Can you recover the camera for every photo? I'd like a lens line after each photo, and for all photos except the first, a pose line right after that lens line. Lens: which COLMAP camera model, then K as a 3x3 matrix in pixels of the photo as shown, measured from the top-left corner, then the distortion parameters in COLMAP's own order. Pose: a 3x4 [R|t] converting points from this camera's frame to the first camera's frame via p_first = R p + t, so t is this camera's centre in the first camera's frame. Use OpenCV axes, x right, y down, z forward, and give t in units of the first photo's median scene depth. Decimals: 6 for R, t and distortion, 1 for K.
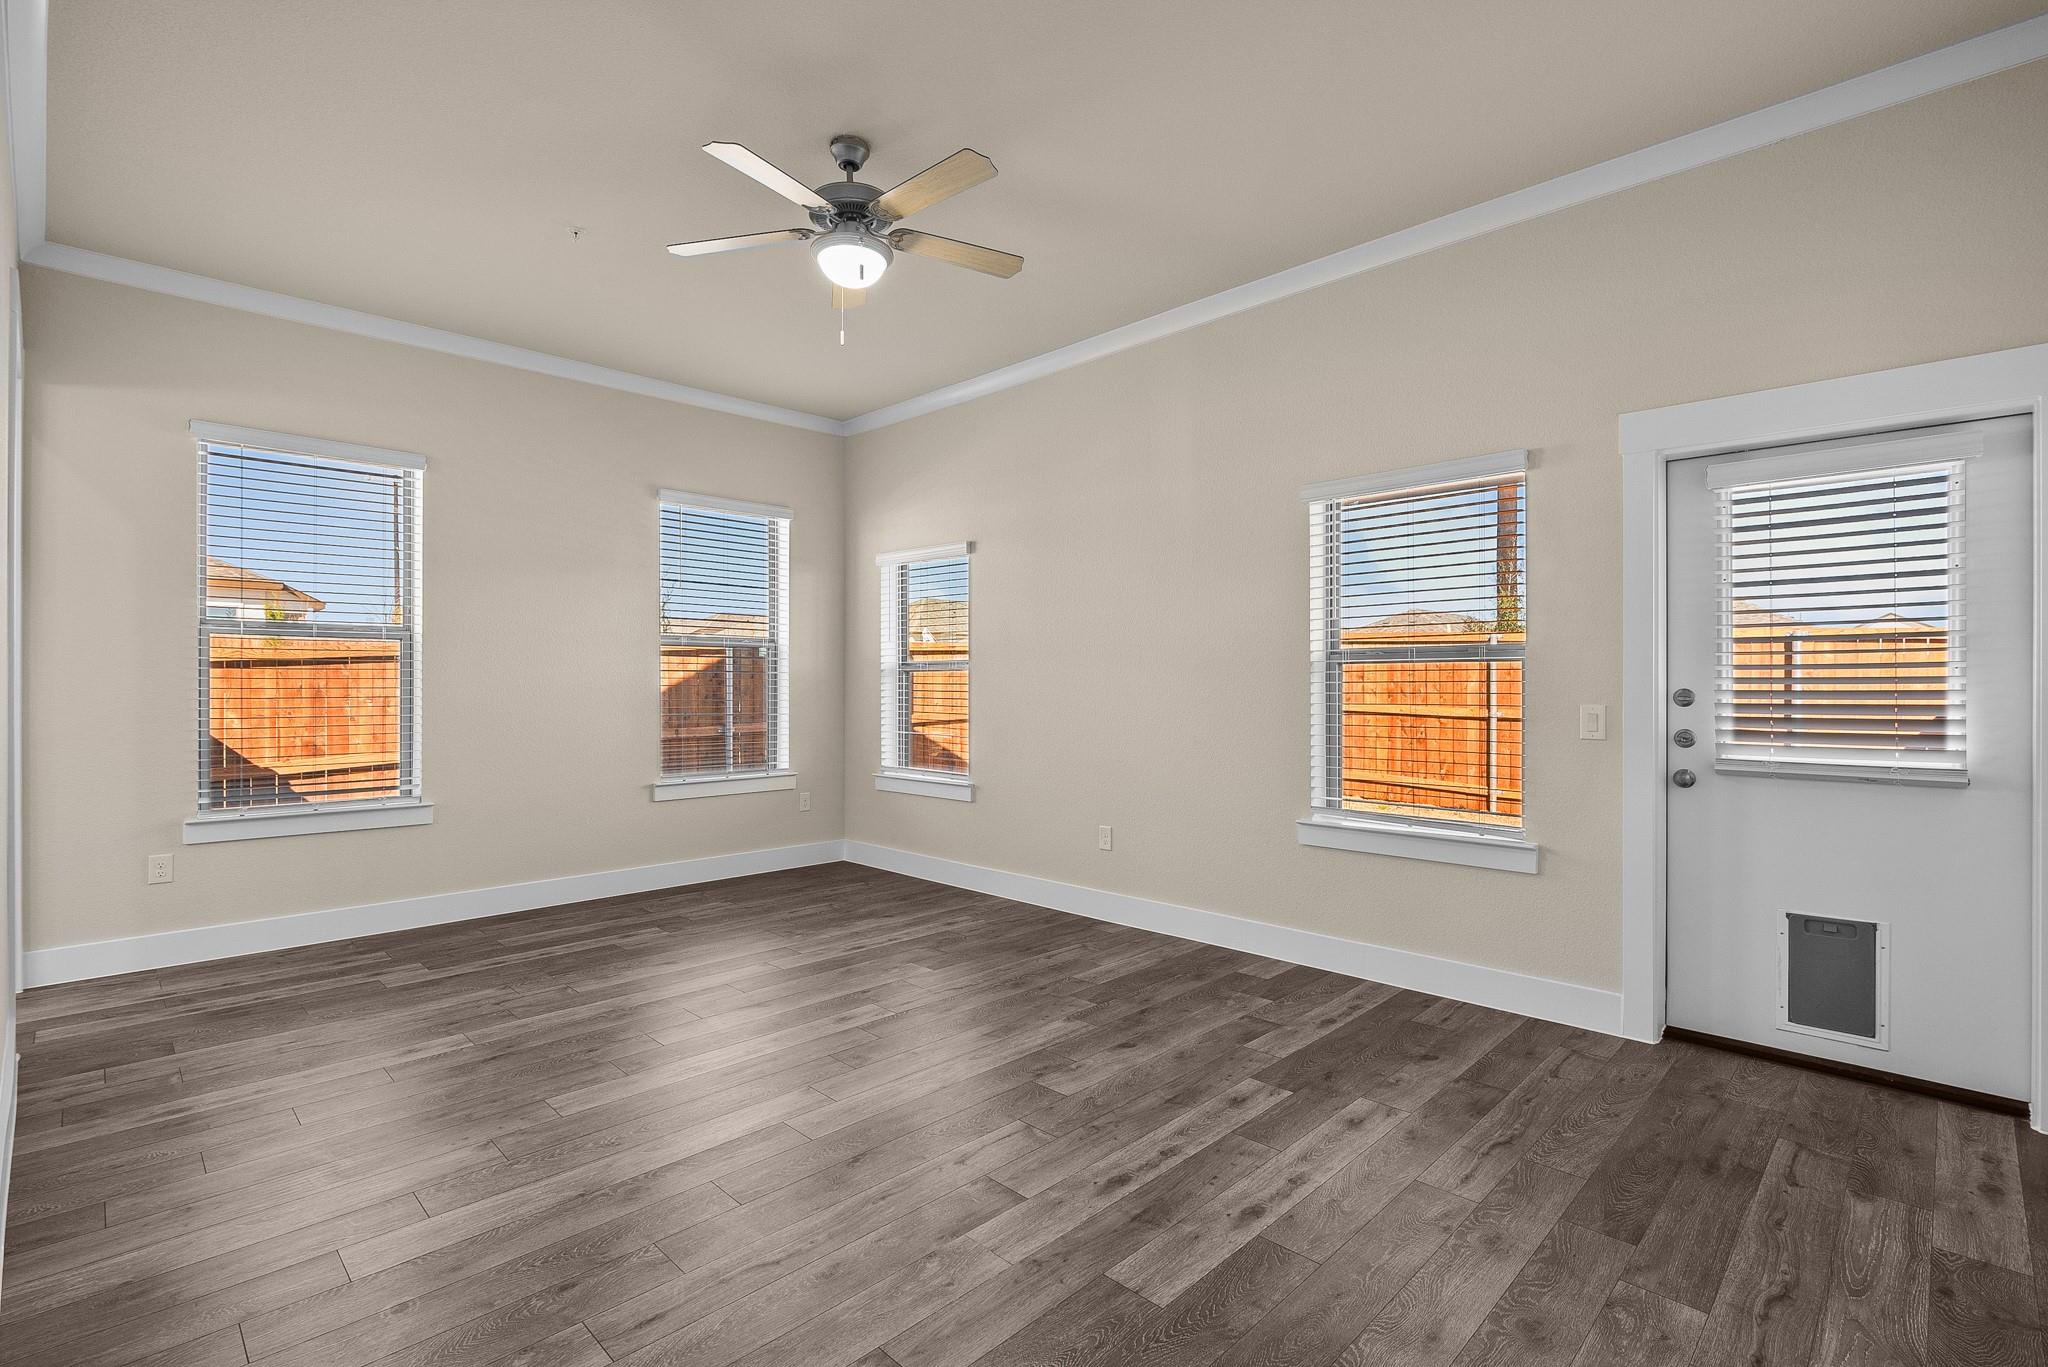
lens RADIAL K [[936.7, 0, 1025.8], [0, 936.7, 675.5], [0, 0, 1]] dist [-0.013378, 0.001491]
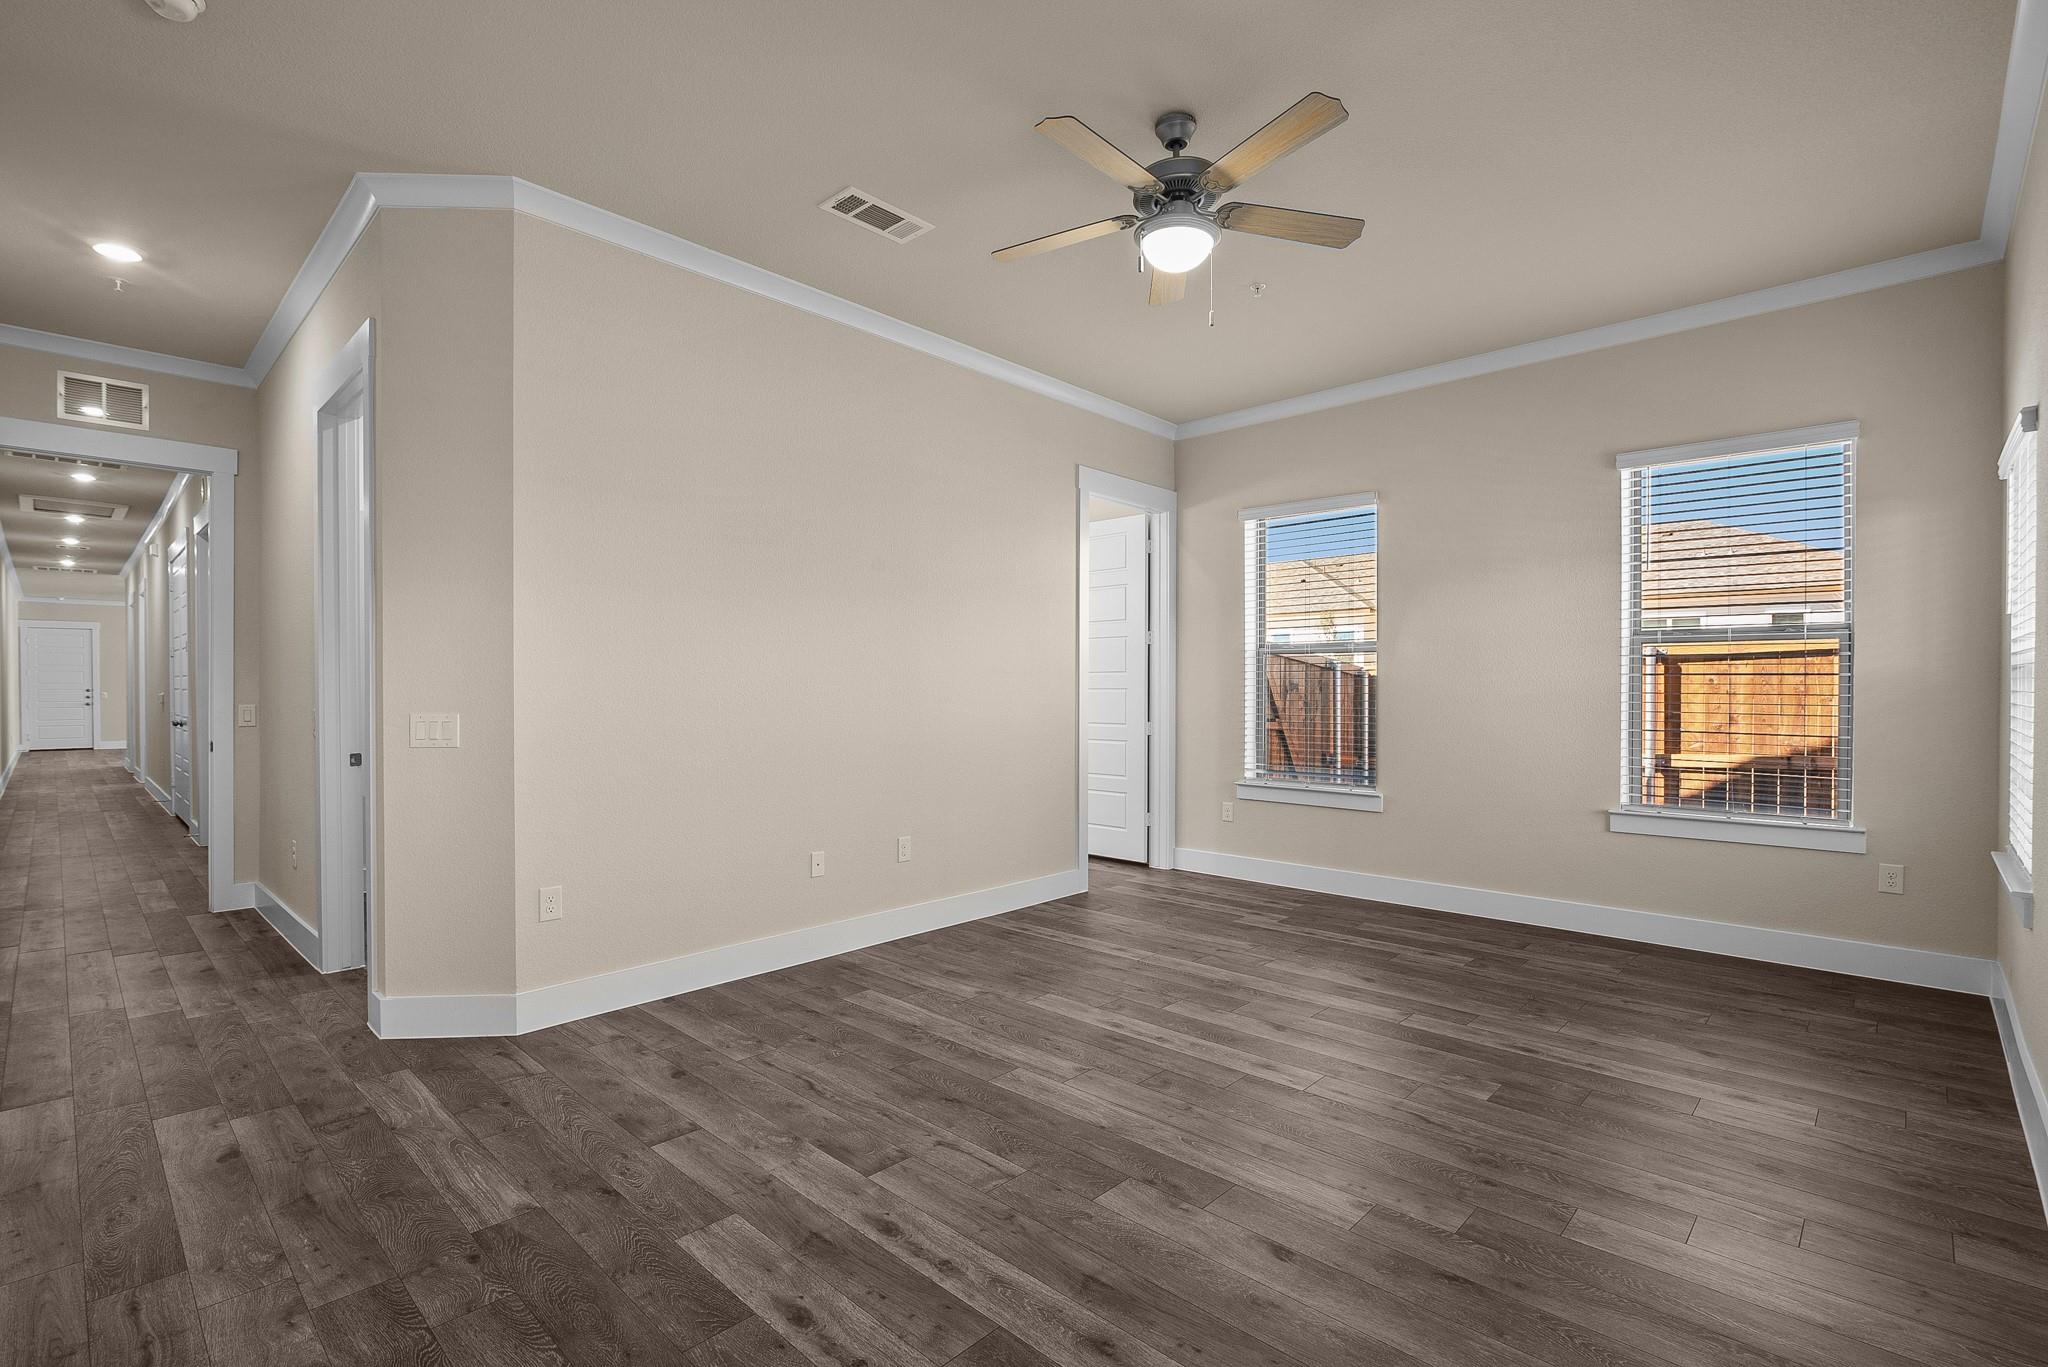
lens RADIAL K [[936.7, 0, 1030.9], [0, 936.7, 691.4], [0, 0, 1]] dist [-0.013378, 0.001491]
pose [[0.027363, 0.003989, -0.999618, 0.613354], [0.008046, 0.999959, 0.004211, 0.002756], [0.999593, -0.008158, 0.027330, 0.667912]]
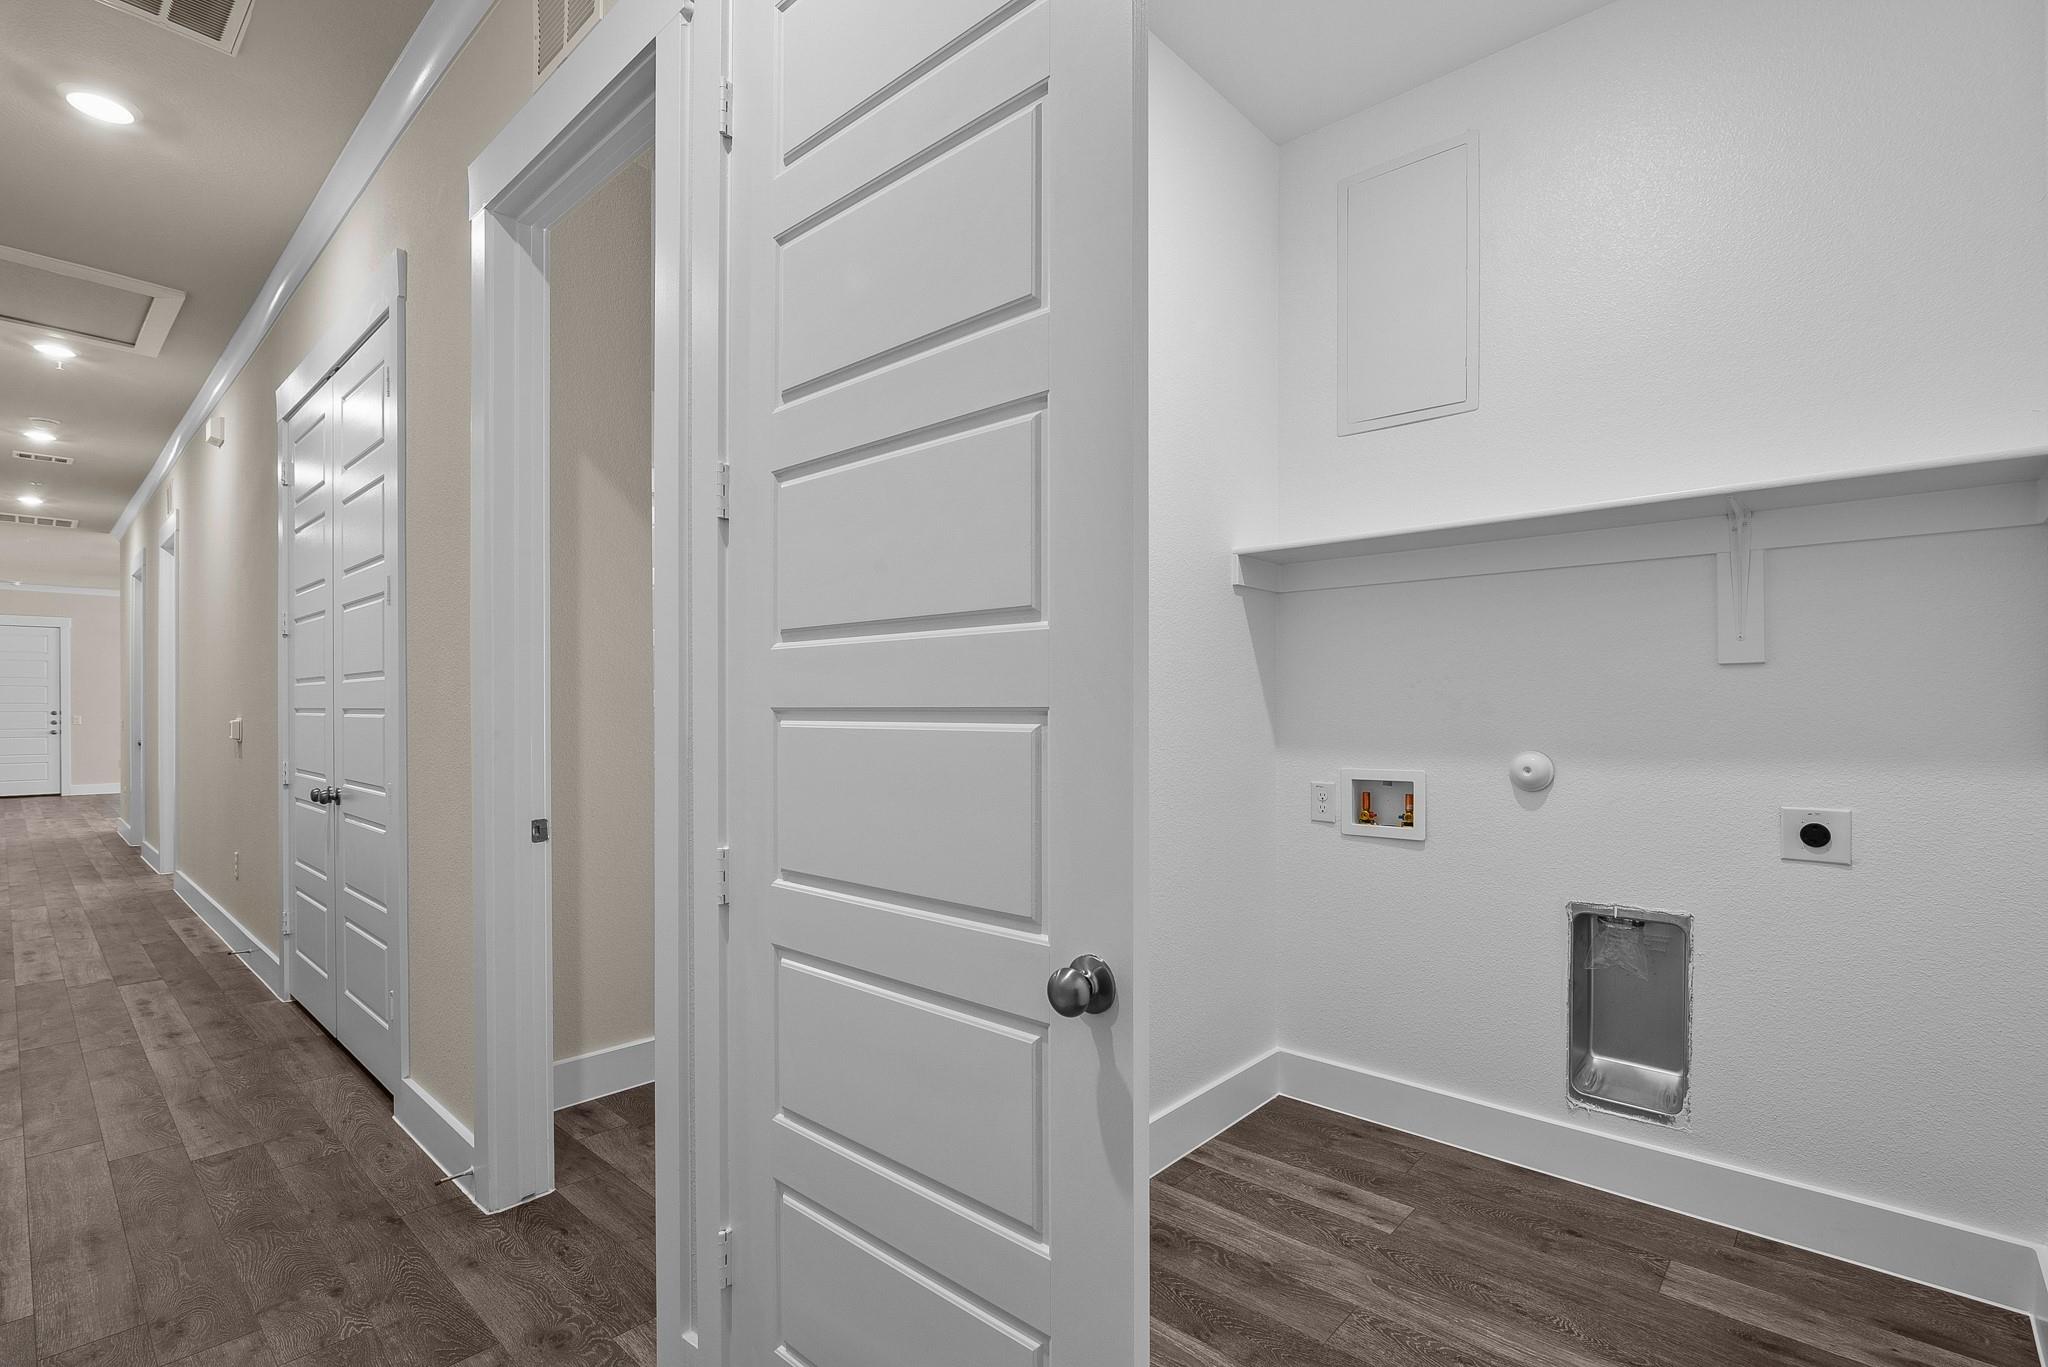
lens RADIAL K [[936.7, 0, 1023.4], [0, 936.7, 699.5], [0, 0, 1]] dist [-0.013378, 0.001491]
pose [[0.049107, -0.007200, -0.998768, 0.586403], [0.012122, 0.999905, -0.006612, 0.002595], [0.998720, -0.011783, 0.049189, 0.640874]]
